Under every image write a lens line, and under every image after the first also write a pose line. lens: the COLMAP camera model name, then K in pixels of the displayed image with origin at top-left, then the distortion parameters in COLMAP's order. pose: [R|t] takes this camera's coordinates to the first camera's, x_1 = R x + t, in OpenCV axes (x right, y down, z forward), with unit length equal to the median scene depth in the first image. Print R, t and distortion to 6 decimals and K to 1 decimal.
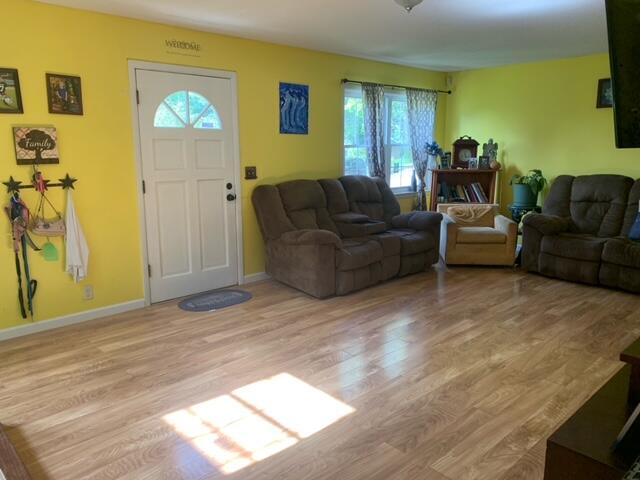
lens RADIAL K [[482.6, 0, 317.8], [0, 482.6, 240.6], [0, 0, 1]] dist [0.024884, -0.026273]
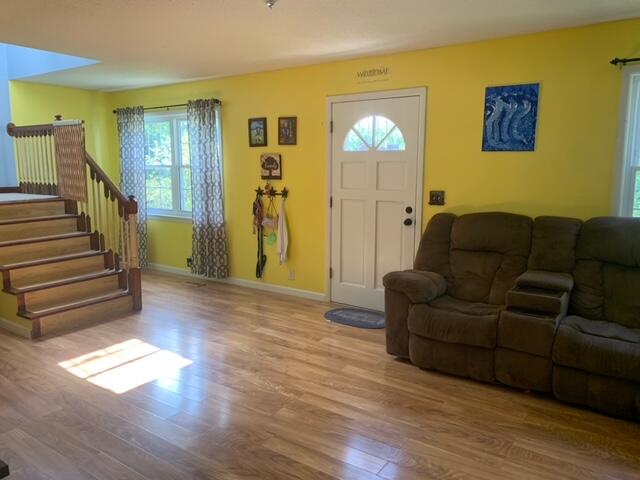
lens RADIAL K [[482.6, 0, 316.6], [0, 482.6, 239.0], [0, 0, 1]] dist [0.024884, -0.026273]
pose [[0.206560, 0.157035, -0.965750, 0.785068], [-0.182804, 0.975850, 0.119578, -0.155902], [0.961205, 0.151843, 0.230278, 0.705252]]
